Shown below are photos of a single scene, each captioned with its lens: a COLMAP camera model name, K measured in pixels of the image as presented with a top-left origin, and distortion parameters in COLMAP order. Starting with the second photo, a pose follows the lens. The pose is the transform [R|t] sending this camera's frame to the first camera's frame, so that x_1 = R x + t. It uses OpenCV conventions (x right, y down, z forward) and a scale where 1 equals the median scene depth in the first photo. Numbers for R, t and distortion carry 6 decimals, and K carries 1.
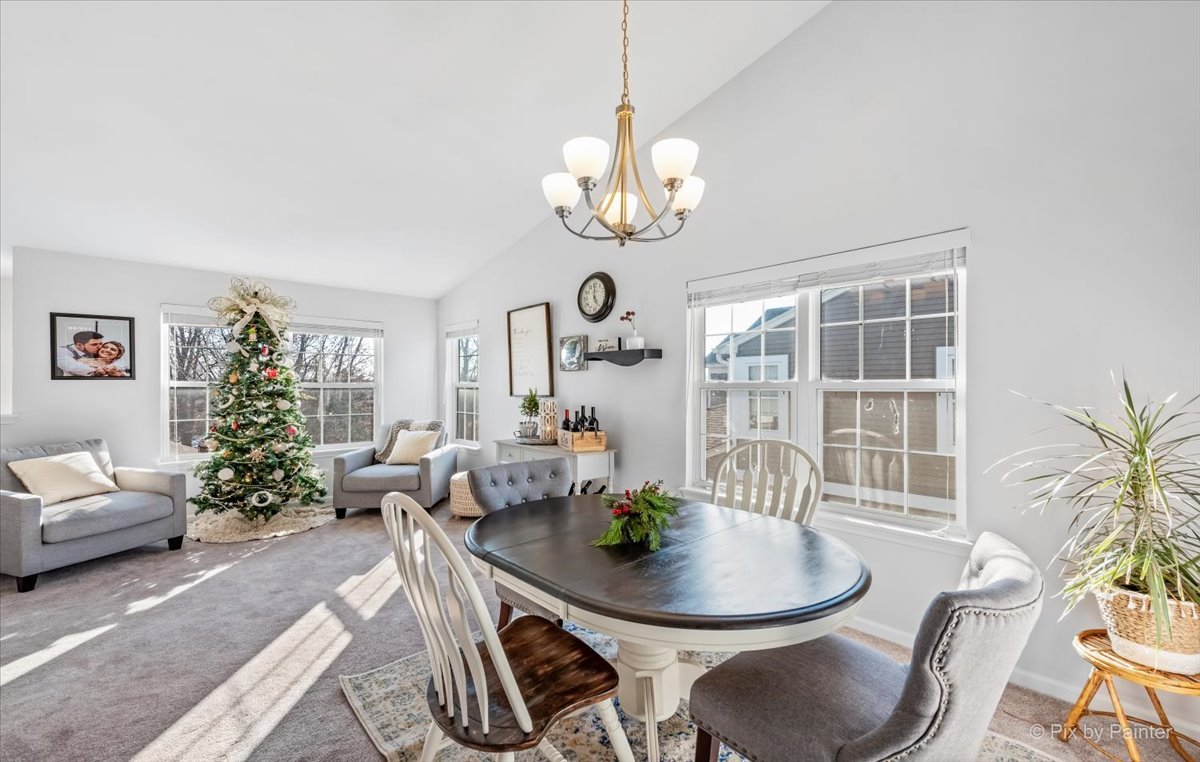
lens RADIAL K [[483.3, 0, 606.1], [0, 483.3, 382.4], [0, 0, 1]] dist [-0.002633, -0.001230]
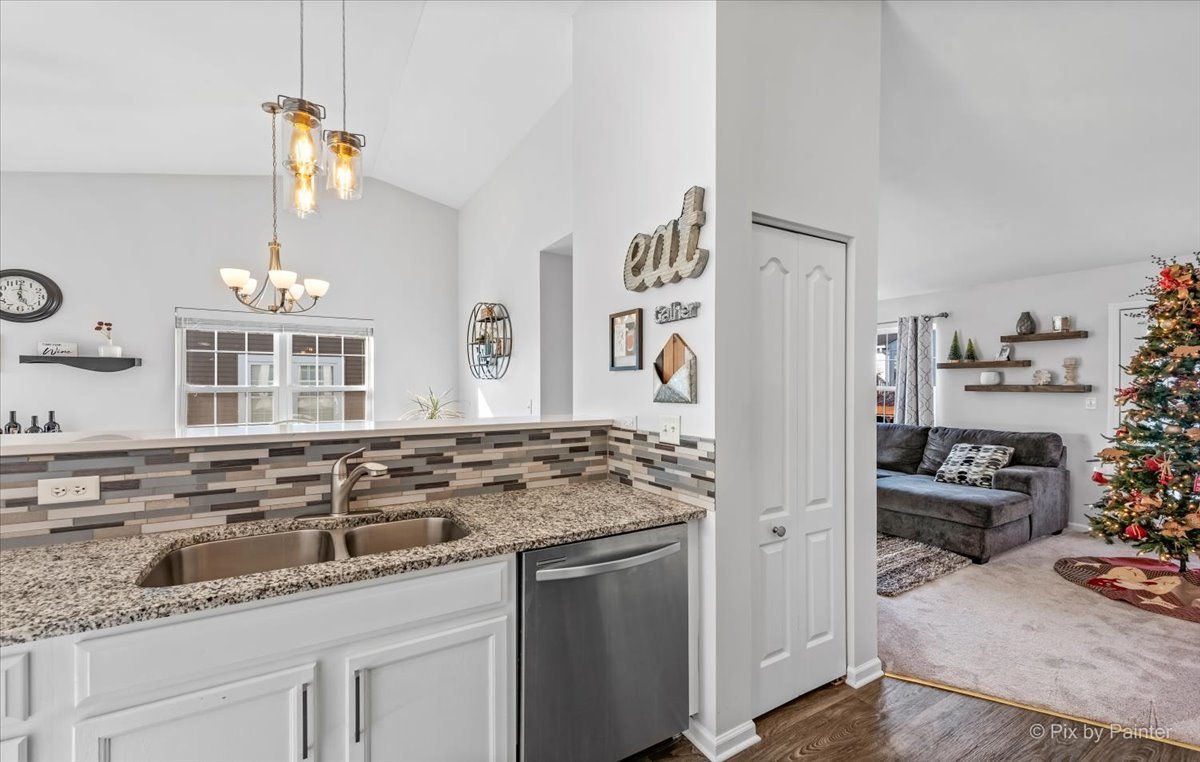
lens RADIAL K [[497.9, 0, 602.0], [0, 497.9, 386.2], [0, 0, 1]] dist [0.005872, -0.001257]
pose [[0.202849, -0.001003, 0.979210, -0.742720], [-0.000916, 0.999999, 0.001214, -0.002267], [-0.979210, -0.001144, 0.202847, -0.310102]]
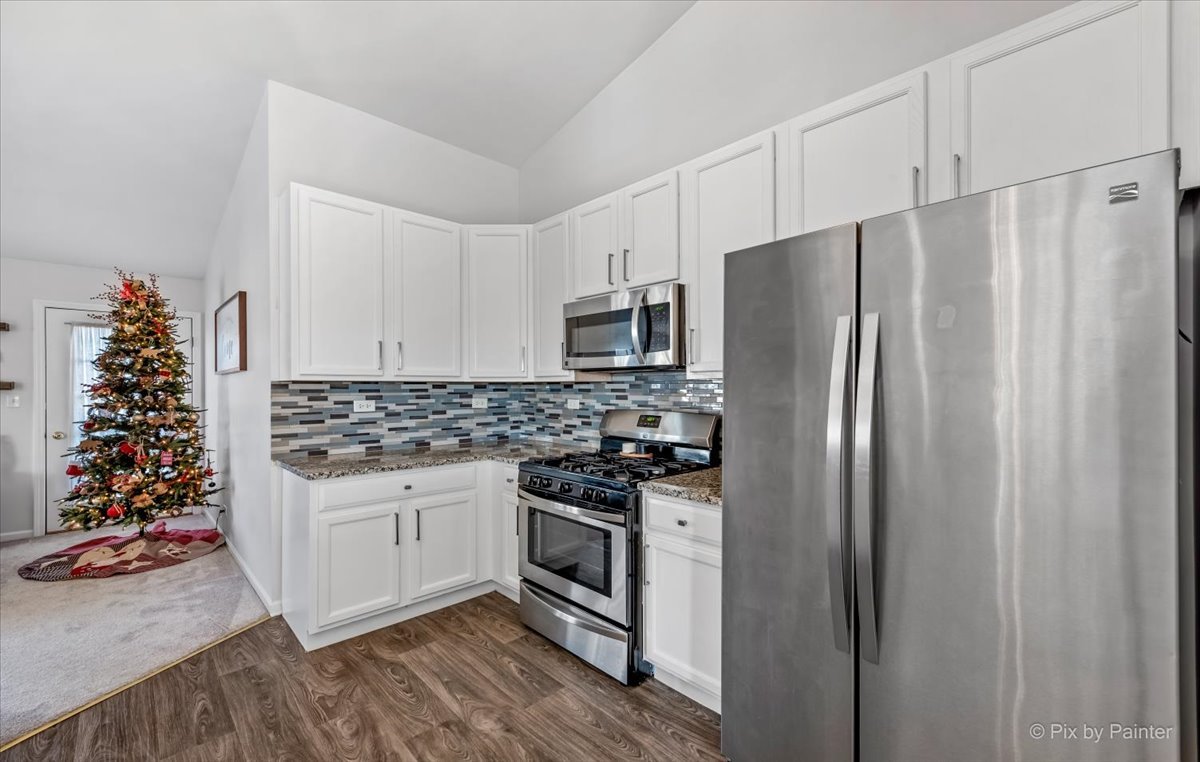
lens RADIAL K [[497.9, 0, 599.2], [0, 497.9, 385.7], [0, 0, 1]] dist [0.005872, -0.001257]
pose [[-0.999917, 0.003601, -0.012410, -0.642973], [0.003630, 0.999991, -0.002368, 0.011014], [0.012401, -0.002412, -0.999920, -0.078354]]
